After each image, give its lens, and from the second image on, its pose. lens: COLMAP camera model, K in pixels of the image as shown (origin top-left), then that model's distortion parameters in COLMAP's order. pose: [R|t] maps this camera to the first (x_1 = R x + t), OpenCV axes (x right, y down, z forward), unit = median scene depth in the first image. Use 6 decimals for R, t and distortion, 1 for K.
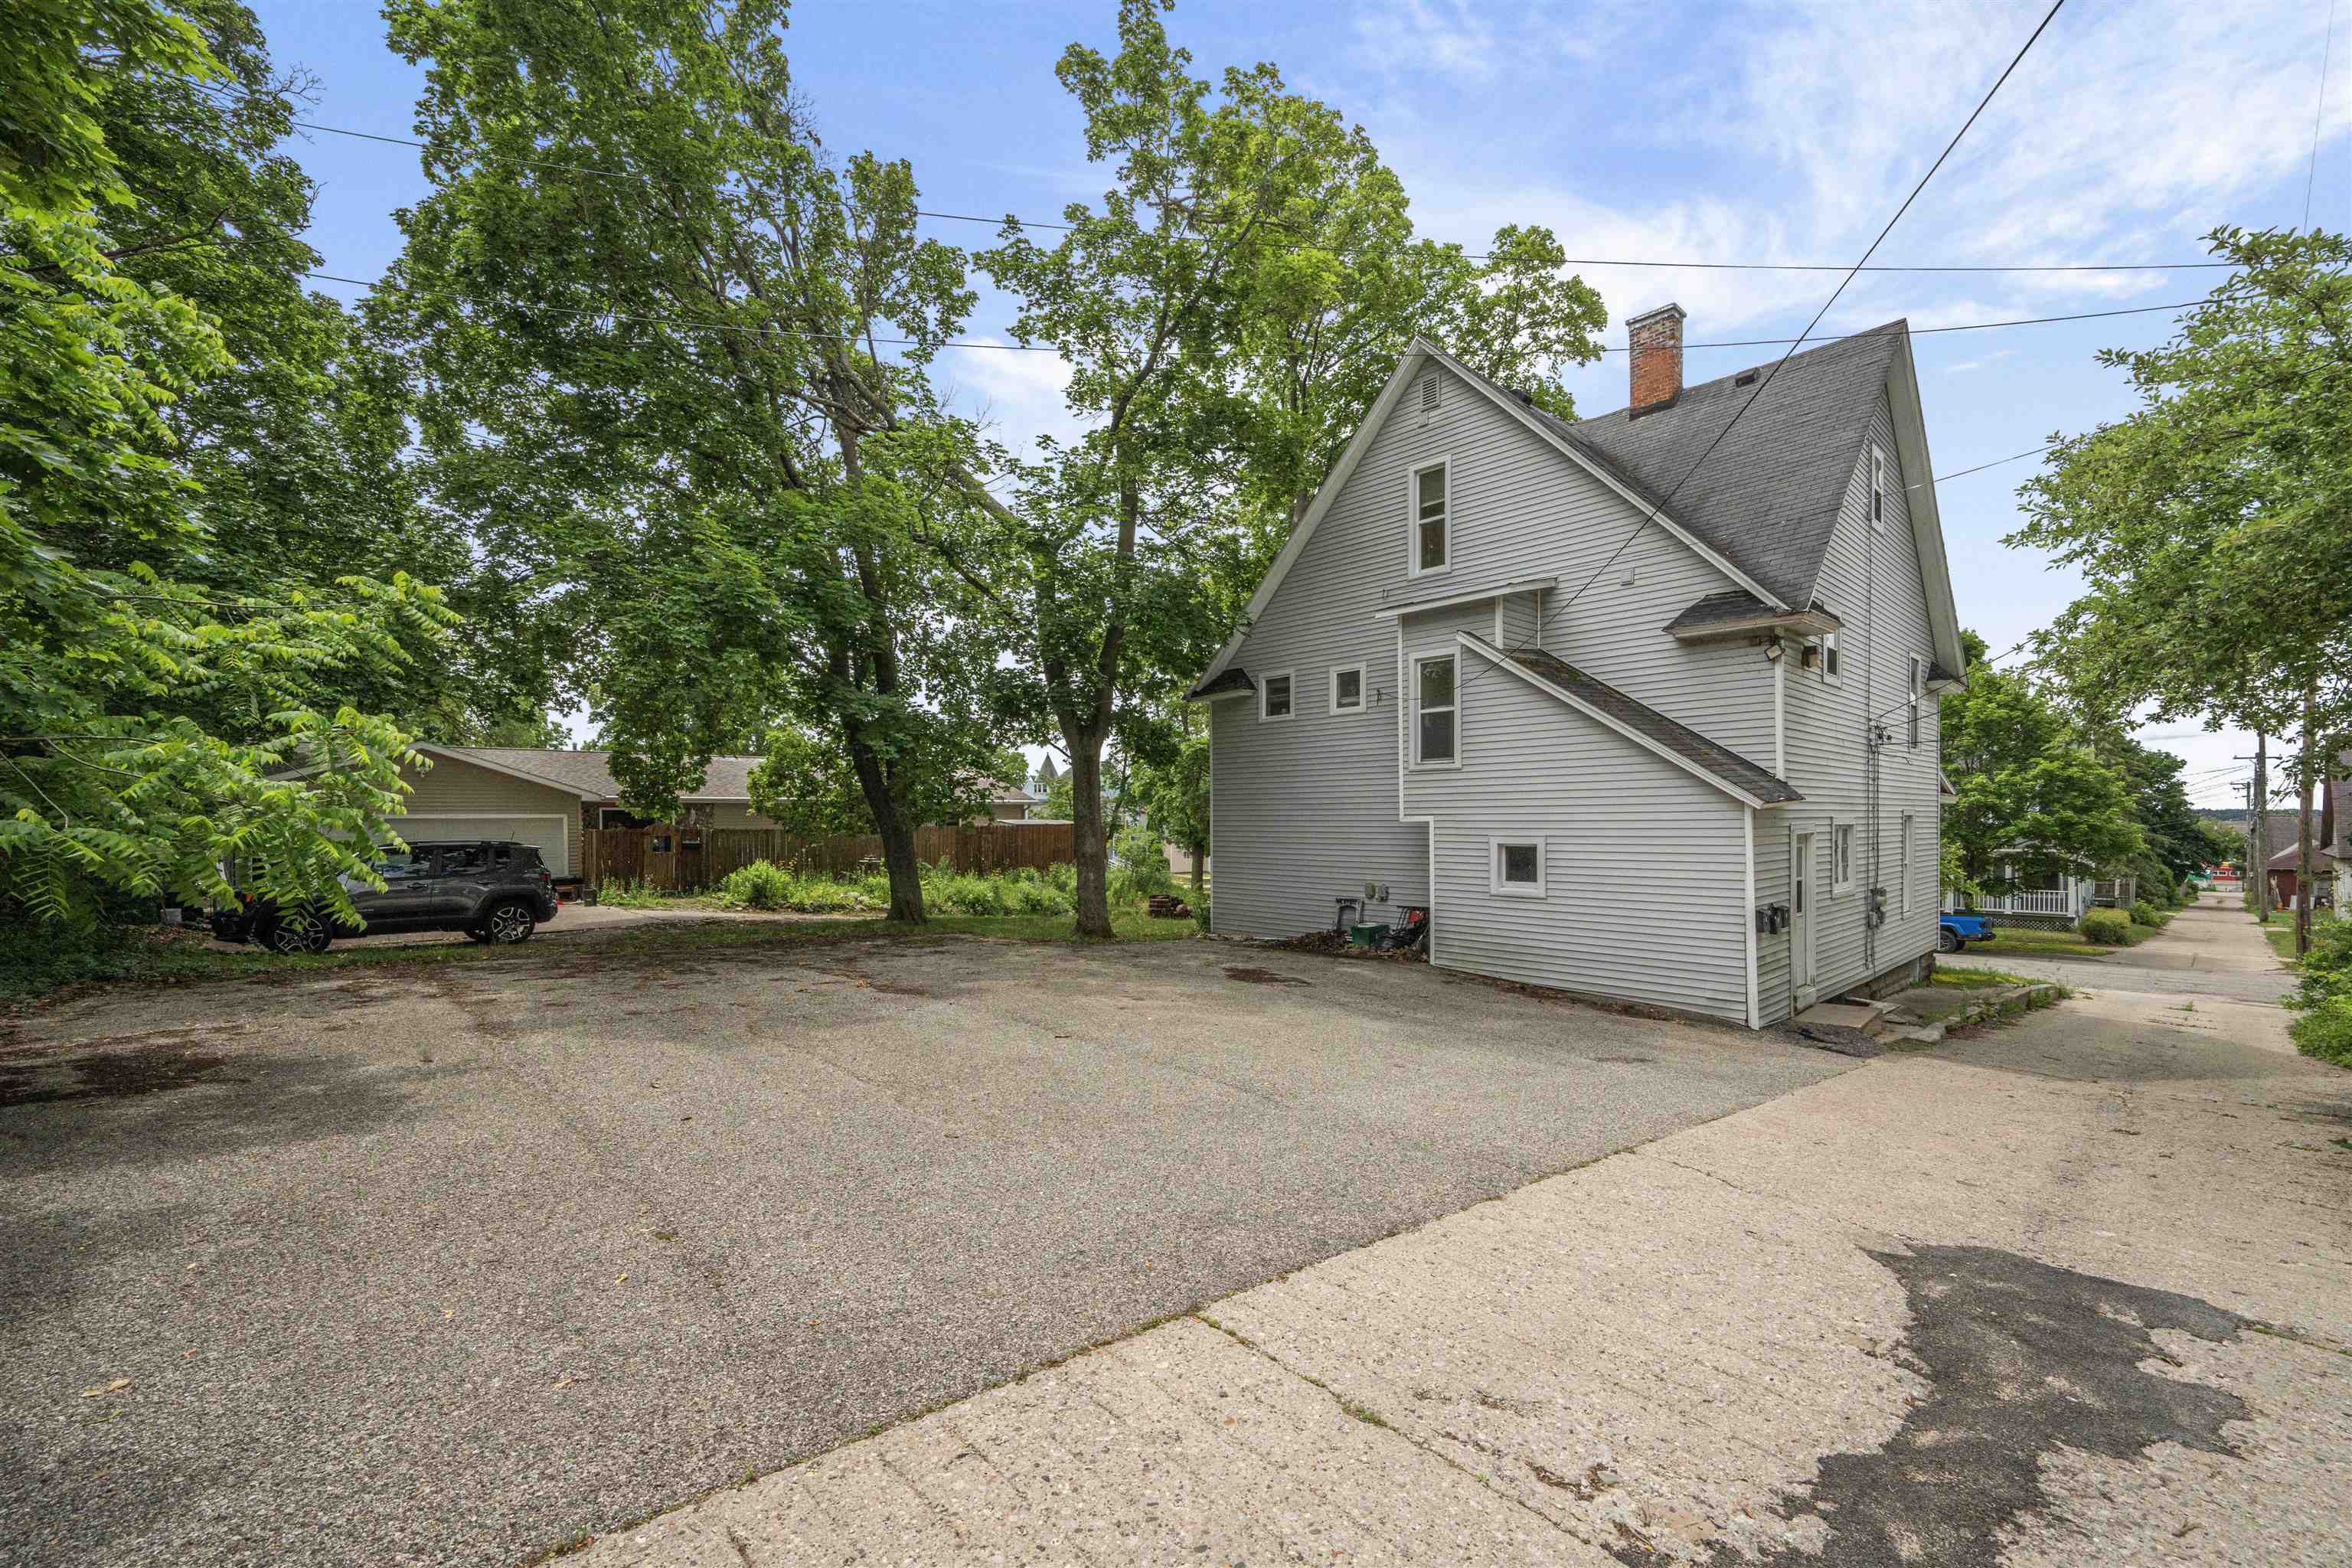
lens RADIAL K [[944.4, 0, 1186.9], [0, 944.4, 825.5], [0, 0, 1]] dist [0.008090, -0.000024]
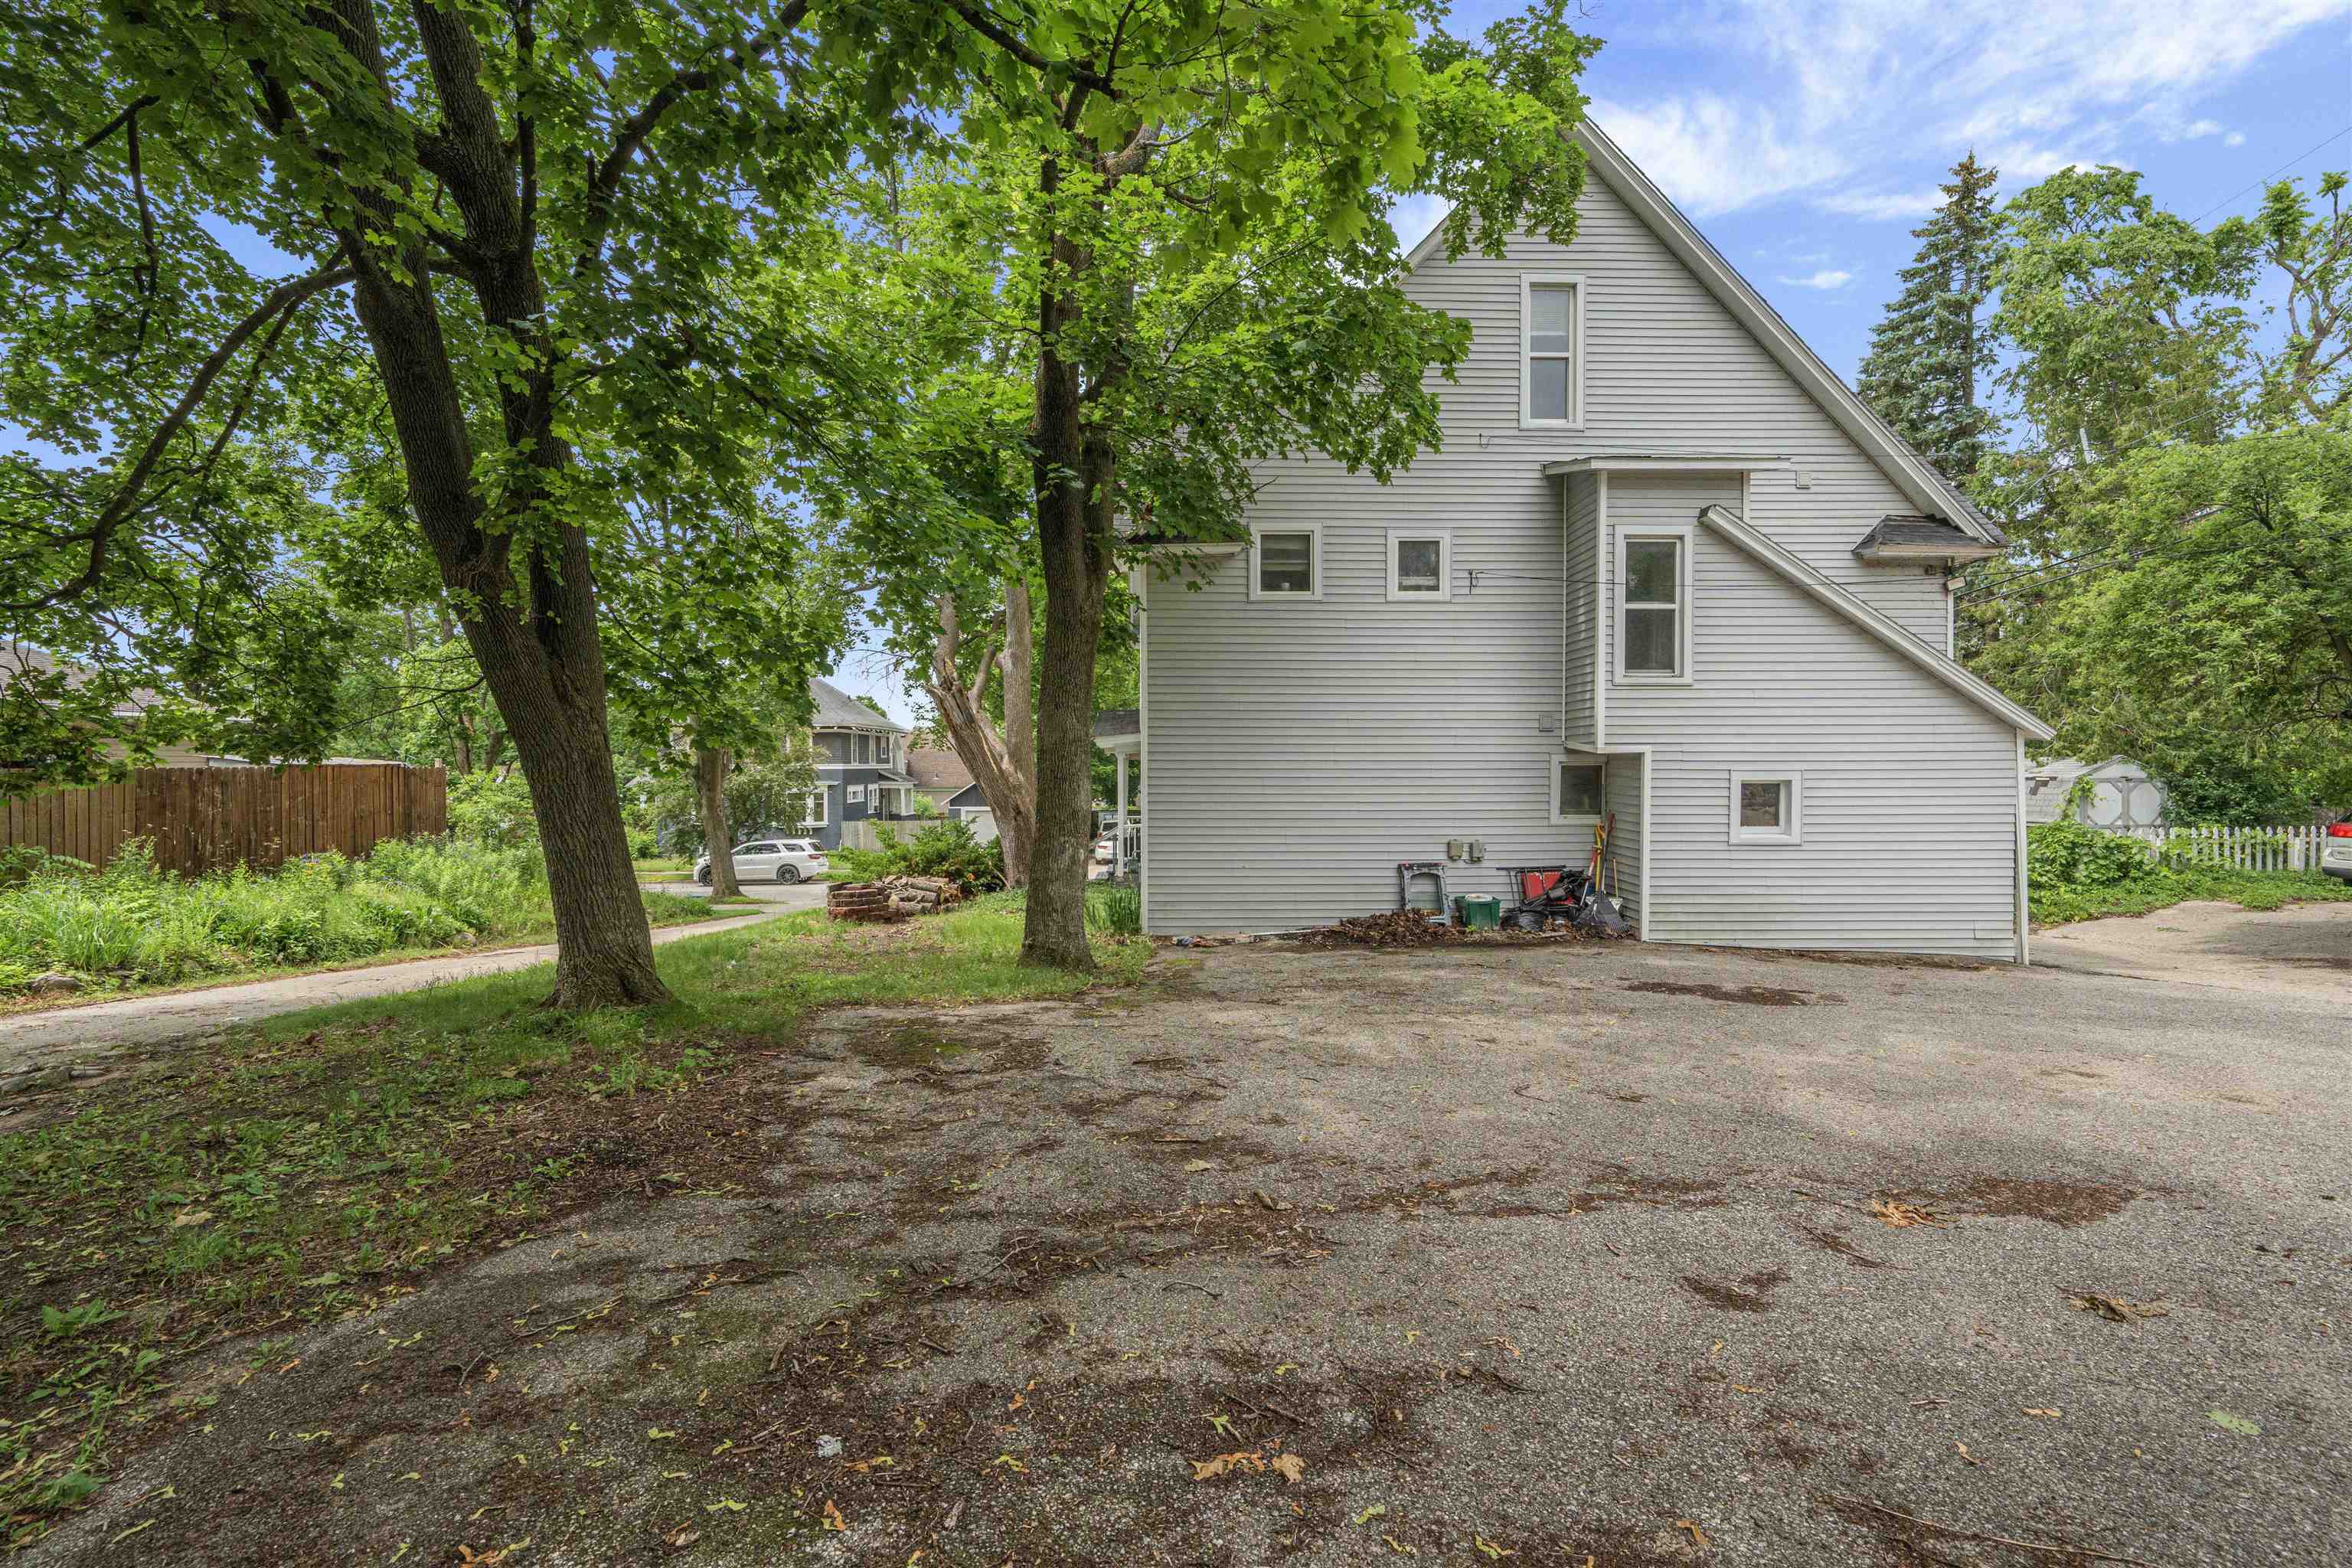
lens RADIAL K [[988.1, 0, 1176.0], [0, 988.1, 784.0], [0, 0, 1]] dist [-0.001736, -0.000273]
pose [[0.679792, -0.001216, 0.733404, -0.726661], [0.002519, 0.999997, -0.000676, 0.027489], [-0.733400, 0.002307, 0.679793, 0.930828]]
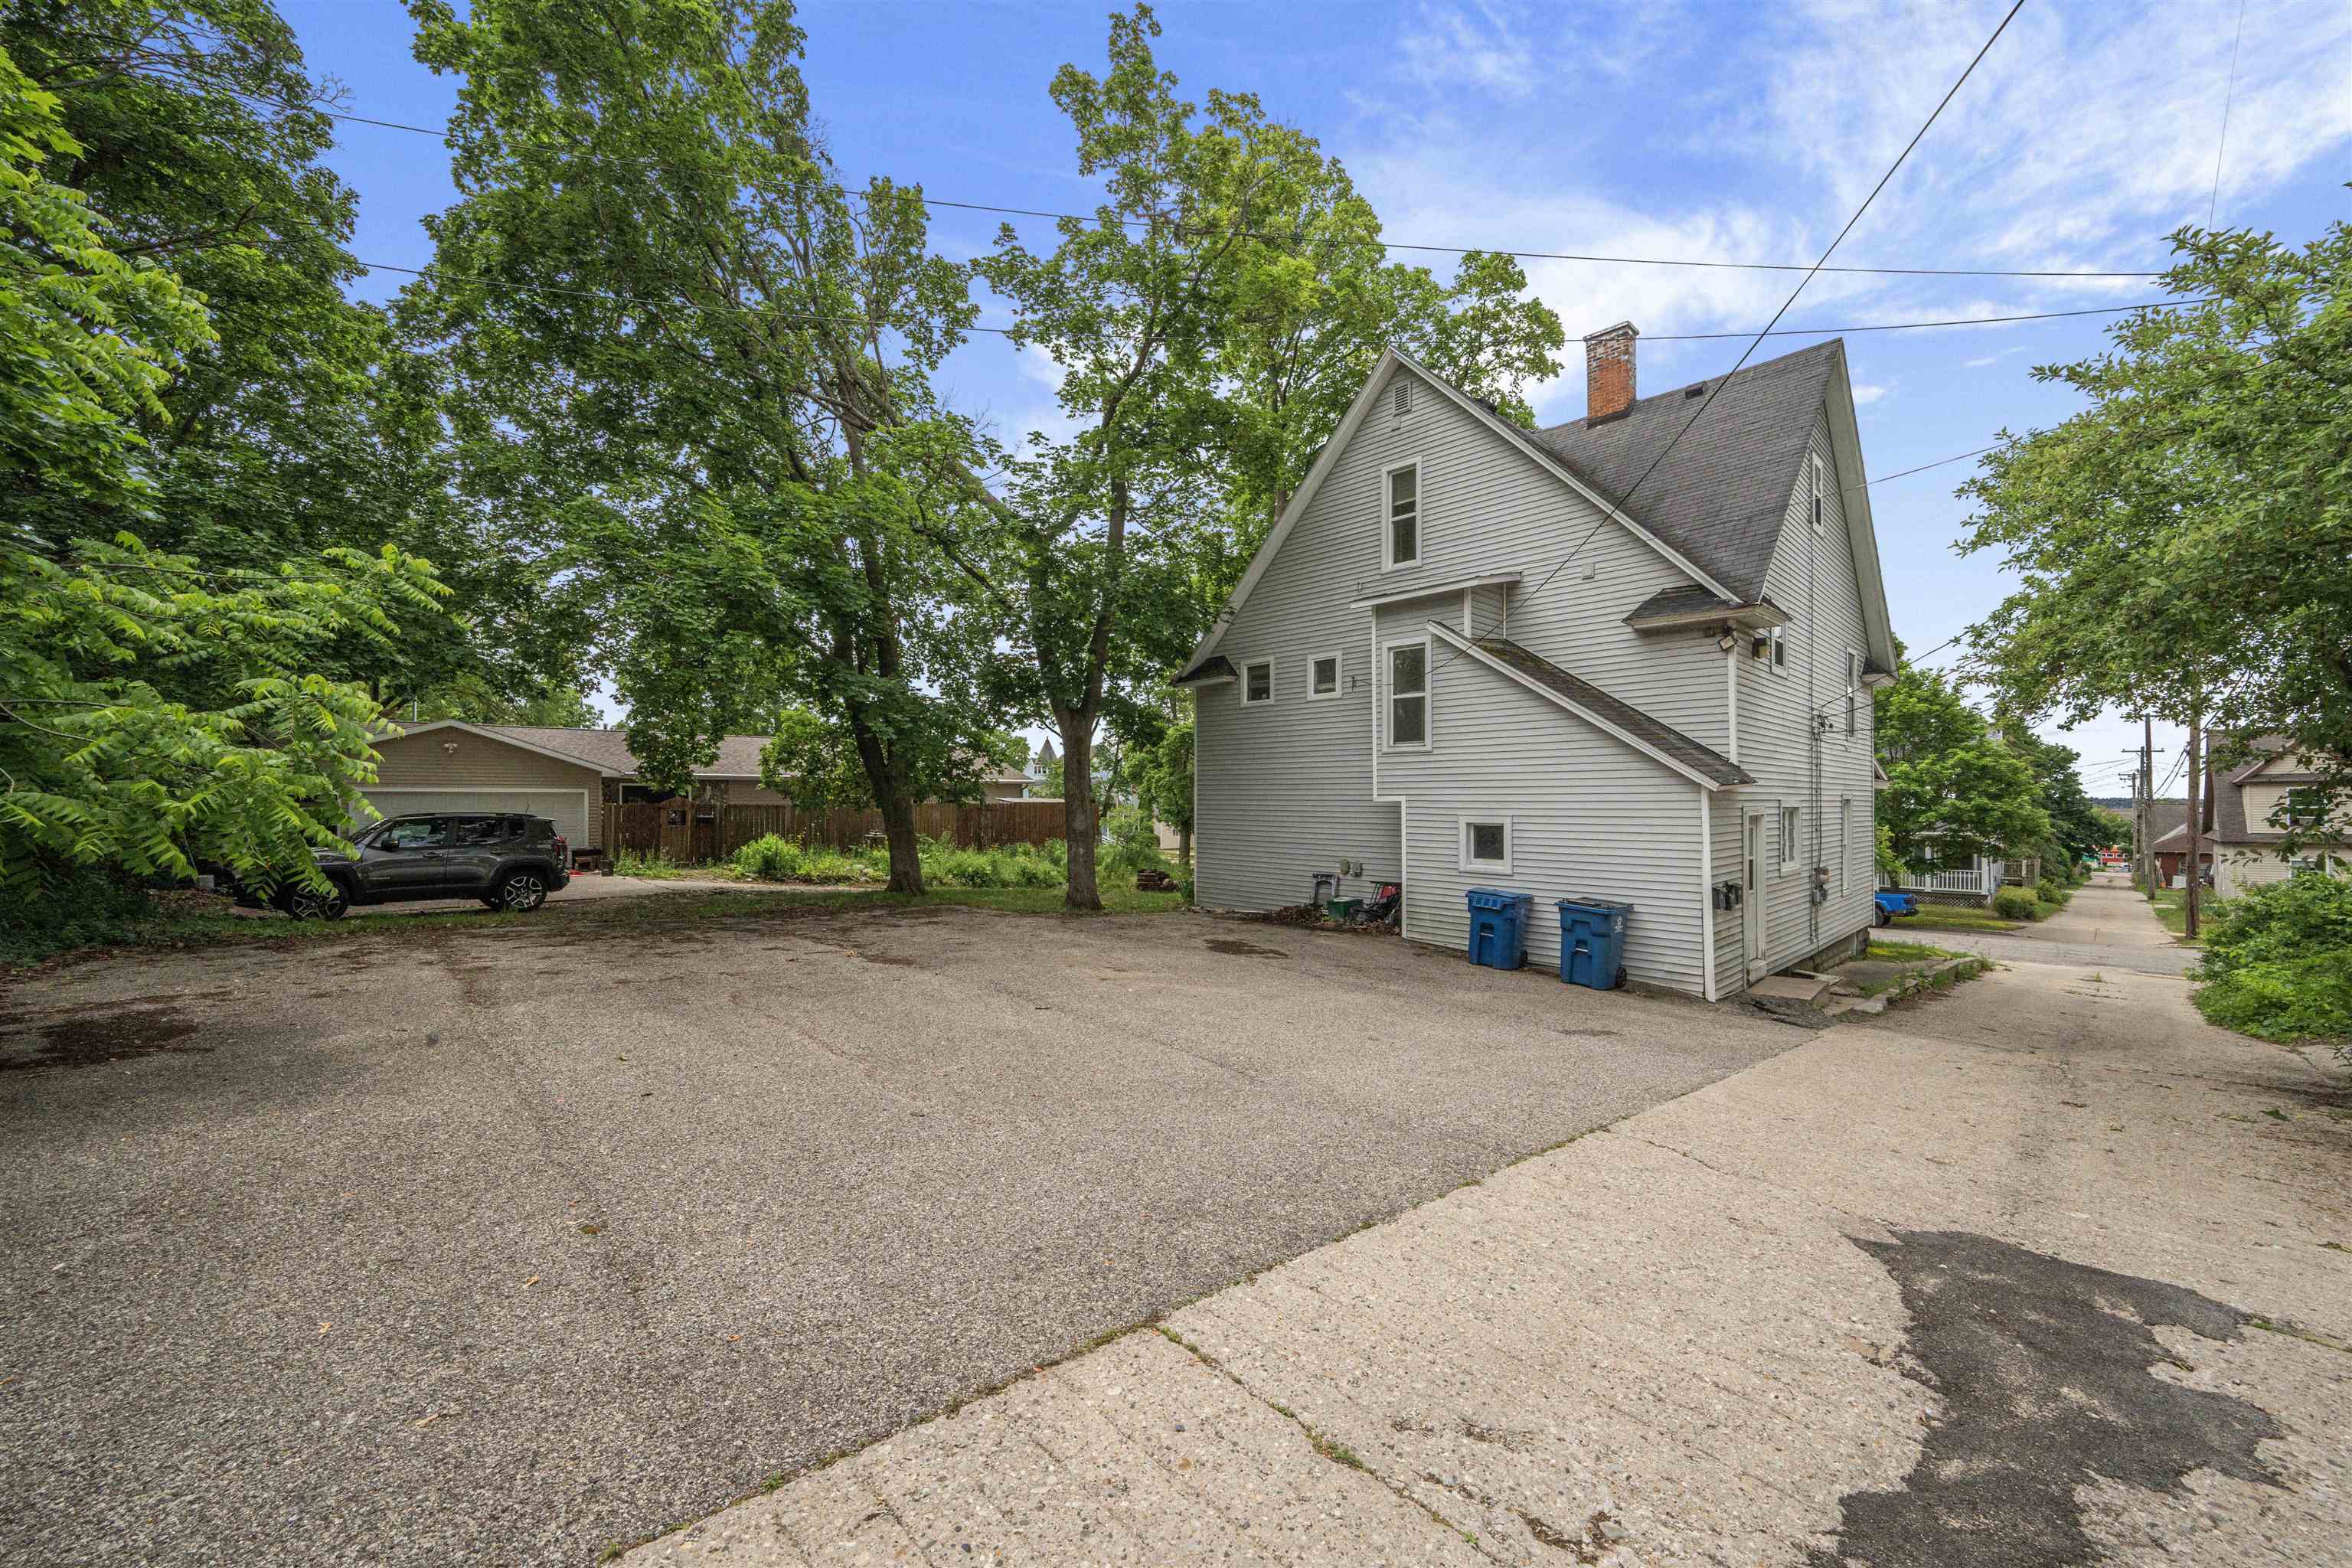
lens RADIAL K [[867.6, 0, 1176.0], [0, 867.6, 784.0], [0, 0, 1]] dist [-0.001905, -0.000113]
pose [[0.999978, 0.006581, -0.001175, 0.008398], [-0.006608, 0.999670, -0.024835, 0.003162], [0.001011, 0.024842, 0.999691, 0.044025]]
